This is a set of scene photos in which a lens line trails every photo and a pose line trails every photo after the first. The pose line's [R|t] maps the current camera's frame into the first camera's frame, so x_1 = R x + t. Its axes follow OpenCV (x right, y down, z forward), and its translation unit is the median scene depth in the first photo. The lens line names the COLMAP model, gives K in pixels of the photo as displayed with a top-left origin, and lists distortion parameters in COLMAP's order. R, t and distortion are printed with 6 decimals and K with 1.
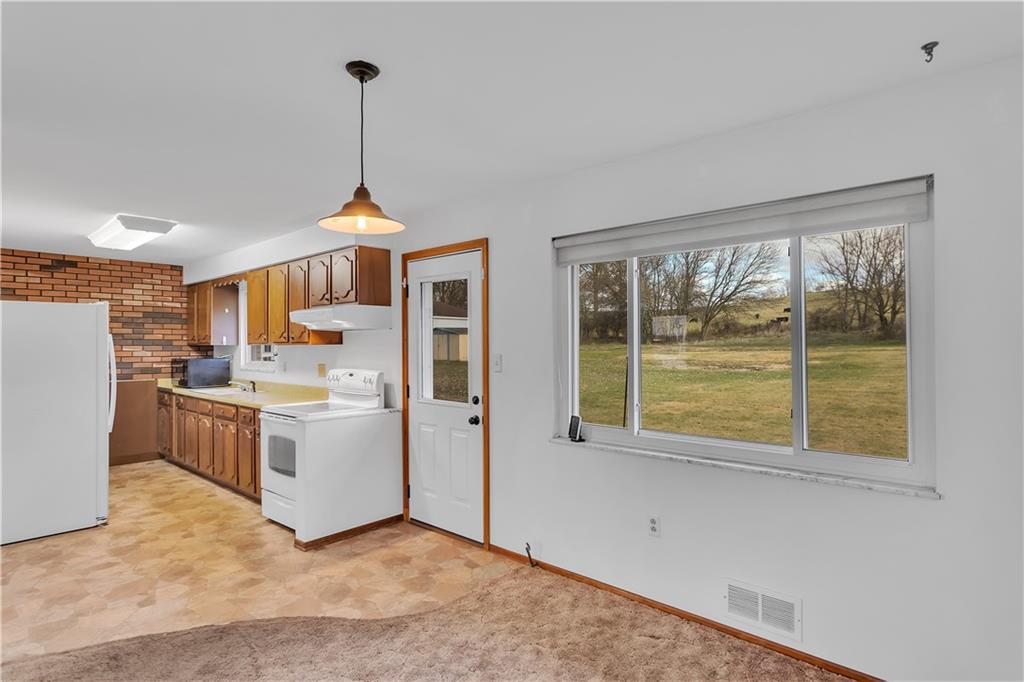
lens RADIAL K [[525.5, 0, 512.0], [0, 525.5, 341.0], [0, 0, 1]] dist [0.000826, 0.000737]
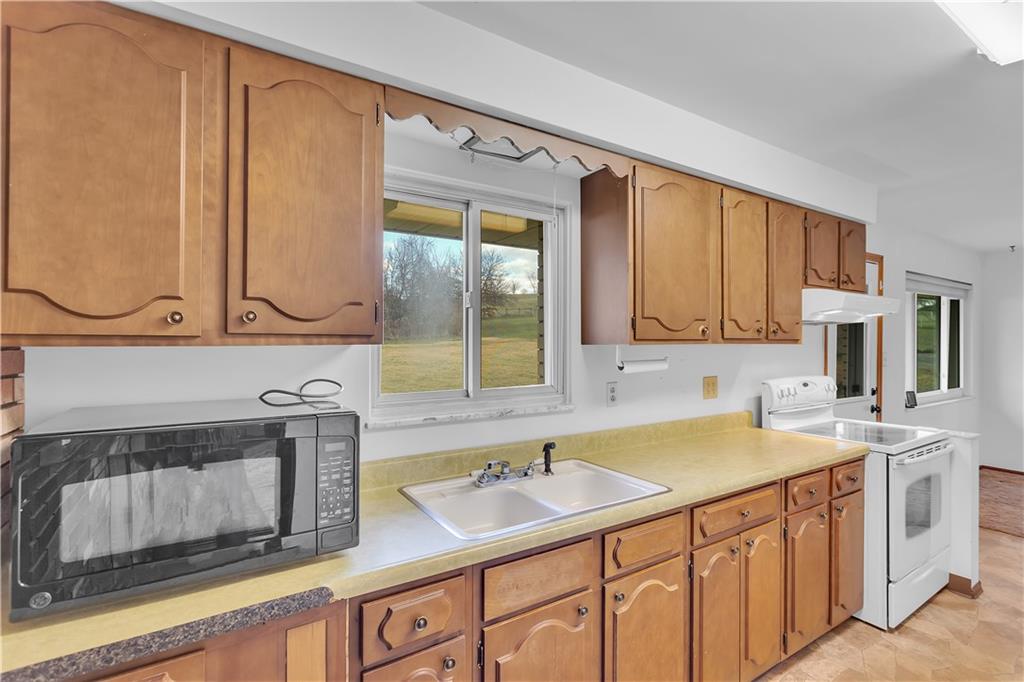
lens RADIAL K [[479.3, 0, 512.0], [0, 479.3, 341.0], [0, 0, 1]] dist [0.000280, 0.000411]
pose [[0.272201, 0.008395, 0.962204, -0.900264], [-0.006243, 0.999956, -0.006959, 0.008357], [-0.962220, -0.004113, 0.272241, 1.019233]]
